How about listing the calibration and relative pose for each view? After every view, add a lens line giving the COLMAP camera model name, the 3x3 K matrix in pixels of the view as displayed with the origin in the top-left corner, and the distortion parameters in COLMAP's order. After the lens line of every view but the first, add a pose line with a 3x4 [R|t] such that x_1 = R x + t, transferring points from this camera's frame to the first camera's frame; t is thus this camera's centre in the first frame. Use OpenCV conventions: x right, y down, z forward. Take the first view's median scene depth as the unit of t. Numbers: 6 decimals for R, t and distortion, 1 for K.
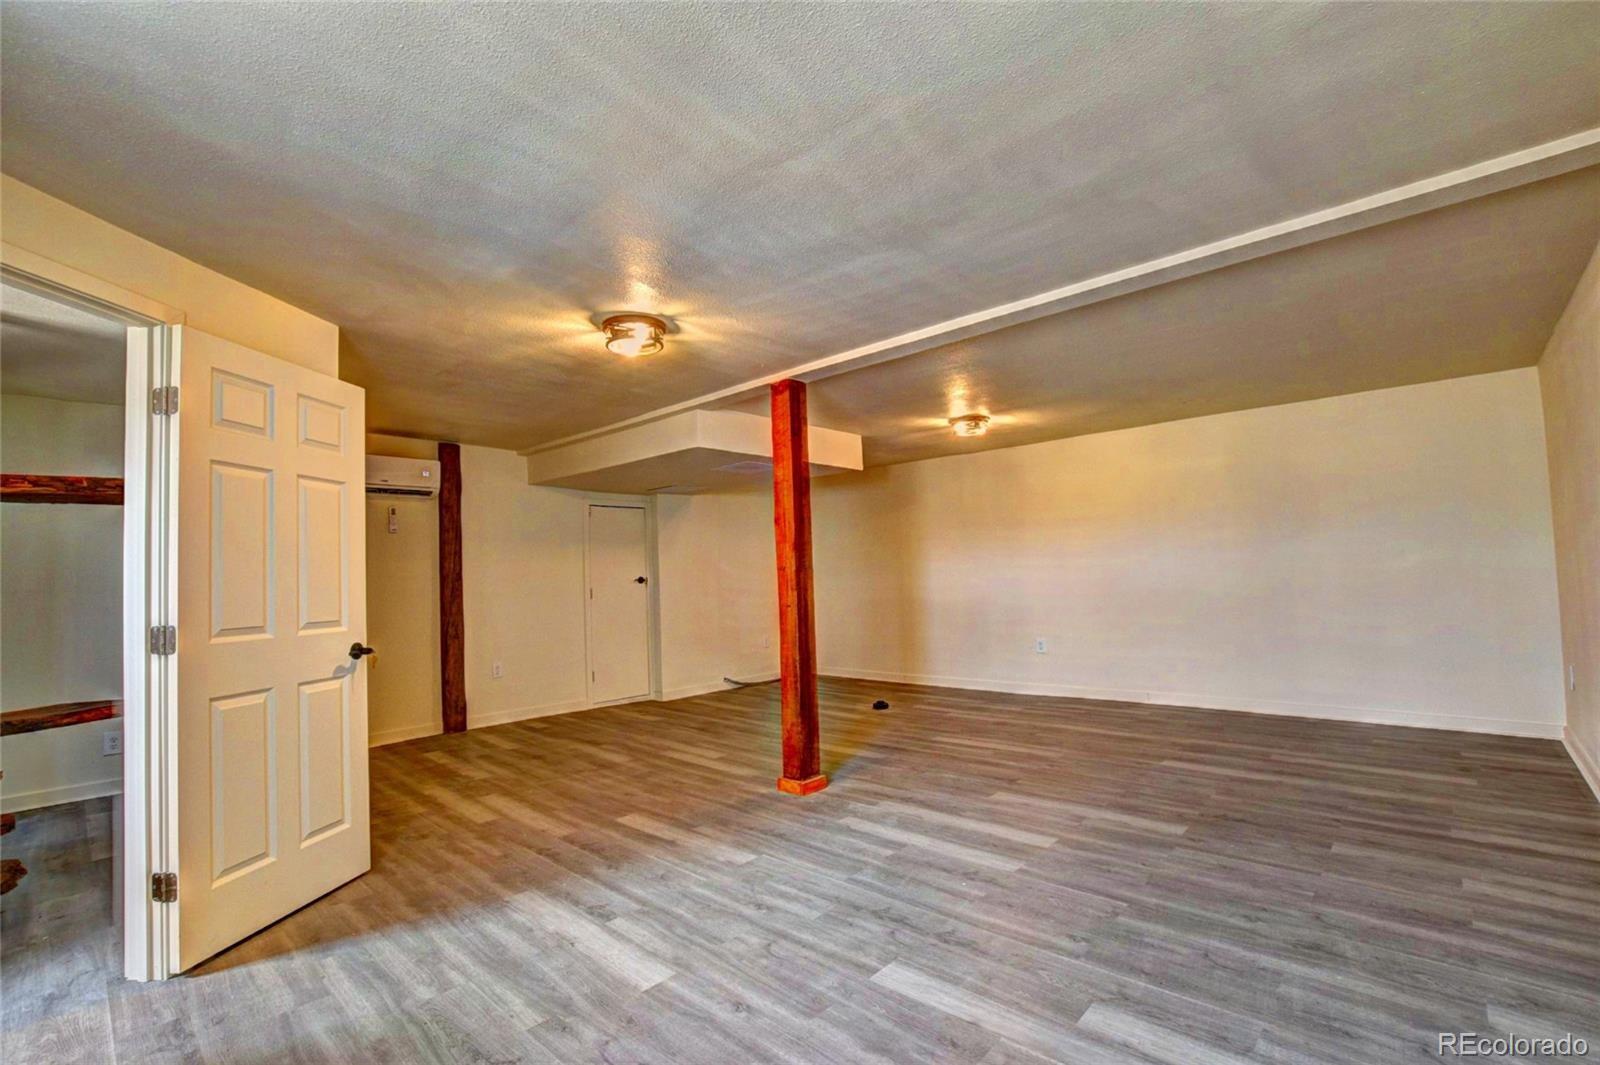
lens RADIAL K [[706.1, 0, 806.2], [0, 706.1, 534.1], [0, 0, 1]] dist [-0.029917, 0.005422]
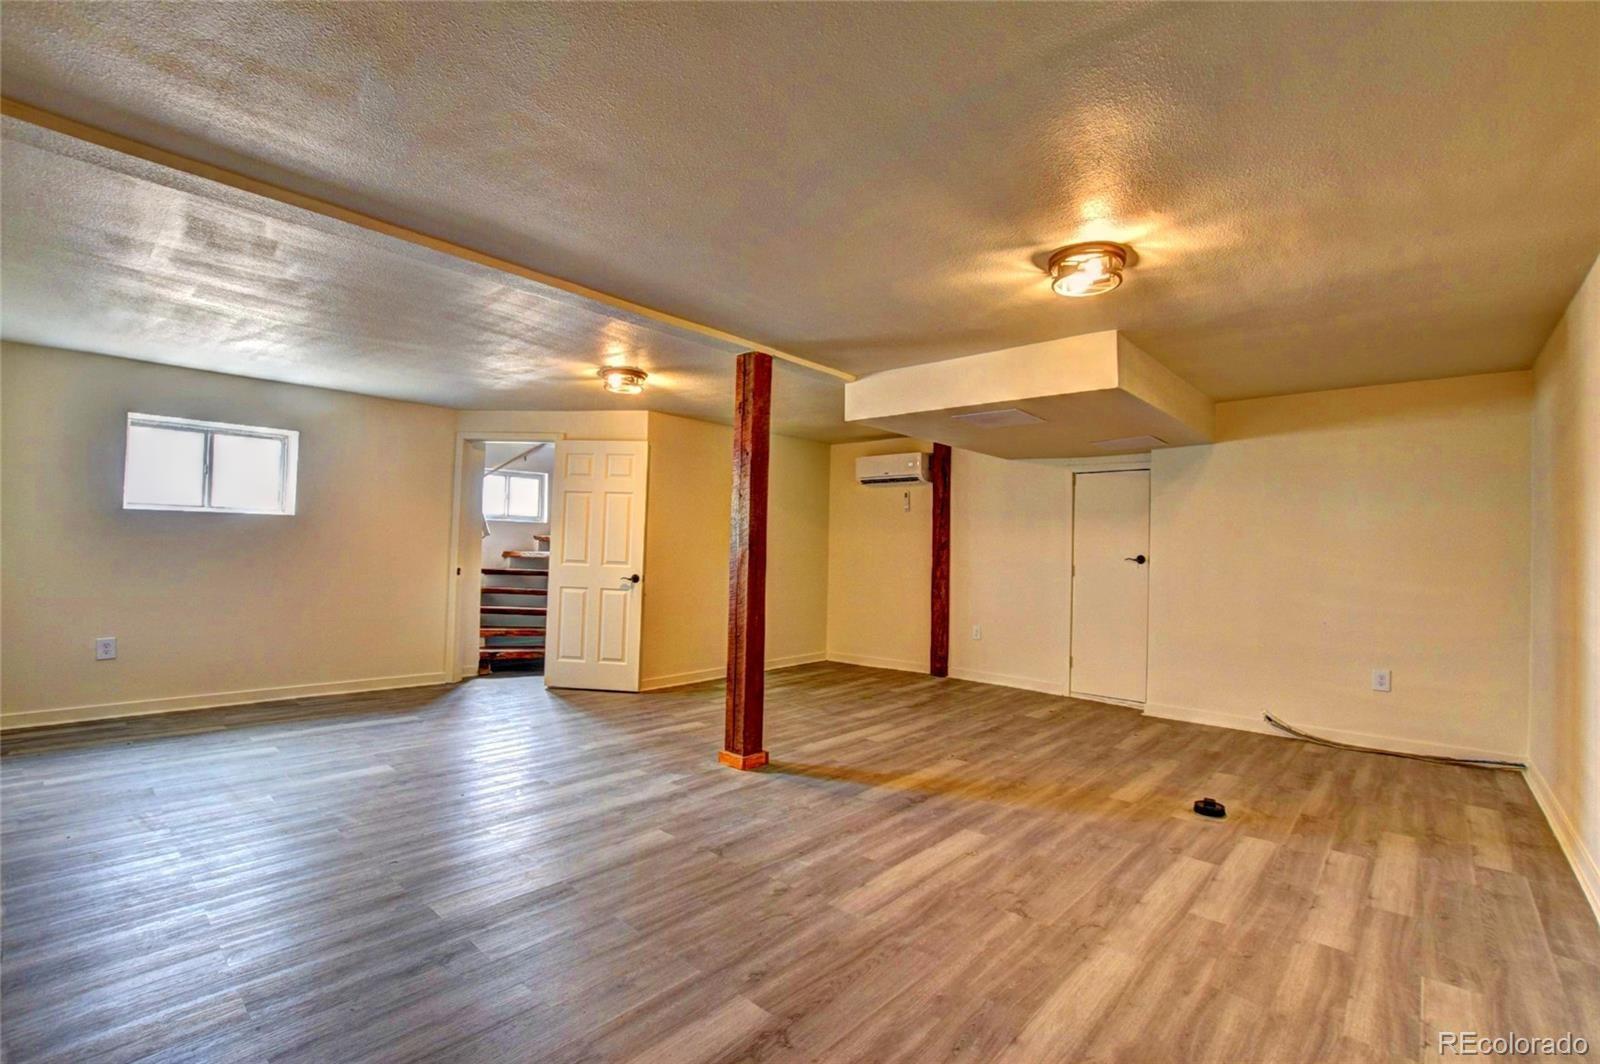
lens RADIAL K [[706.1, 0, 809.5], [0, 706.1, 531.9], [0, 0, 1]] dist [-0.029917, 0.005422]
pose [[0.013980, 0.011588, -0.999835, 0.950235], [0.032419, 0.999402, 0.012037, 0.020589], [0.999377, -0.032582, 0.013595, 1.037311]]
